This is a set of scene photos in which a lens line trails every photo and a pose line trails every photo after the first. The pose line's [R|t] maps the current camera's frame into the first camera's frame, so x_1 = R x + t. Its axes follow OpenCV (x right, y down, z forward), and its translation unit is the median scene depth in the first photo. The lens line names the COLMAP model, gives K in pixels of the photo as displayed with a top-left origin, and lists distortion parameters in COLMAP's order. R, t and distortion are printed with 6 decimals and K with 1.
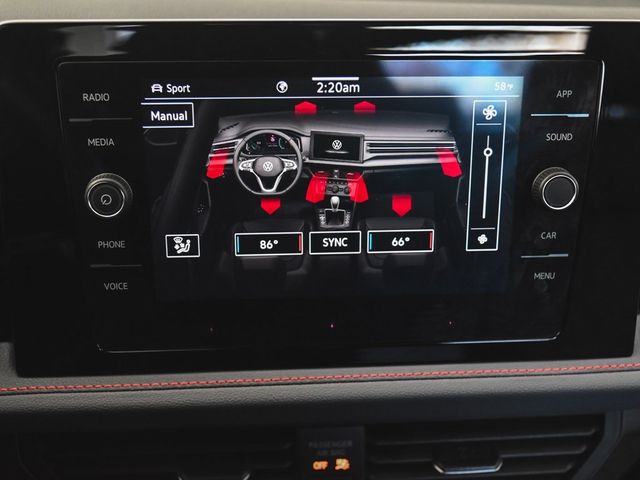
lens RADIAL K [[737.7, 0, 317.5], [0, 737.7, 239.2], [0, 0, 1]] dist [-0.028483, 0.000000]
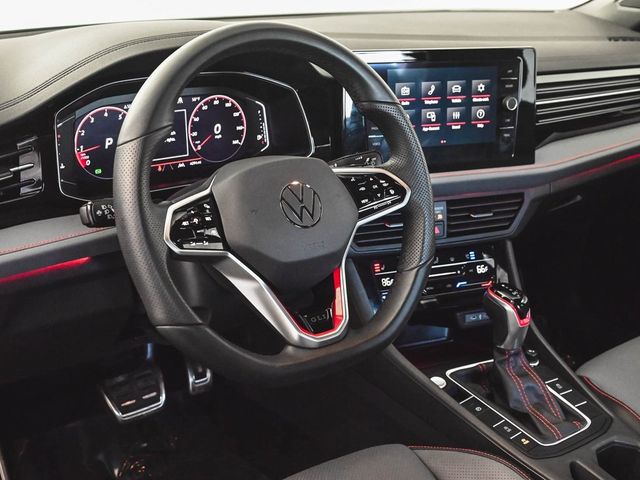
lens RADIAL K [[880.0, 0, 322.1], [0, 880.0, 245.7], [0, 0, 1]] dist [-0.032871, 0.000000]
pose [[0.938355, -0.092519, 0.333061, -1.558642], [0.100999, 0.994853, -0.008198, 0.438144], [-0.330589, 0.041331, 0.942869, -1.982849]]
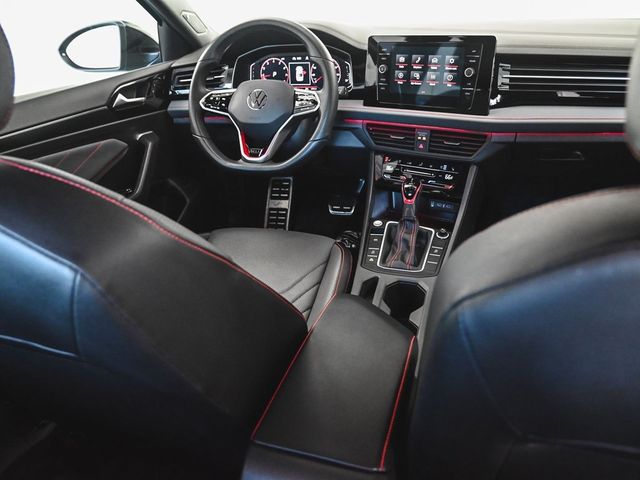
lens RADIAL K [[489.8, 0, 314.7], [0, 489.8, 255.8], [0, 0, 1]] dist [-0.053316, -0.004373]
pose [[0.796755, 0.242900, -0.553336, 1.461106], [-0.167444, 0.968547, 0.184062, 0.629558], [0.580640, -0.053999, 0.812367, -2.025047]]
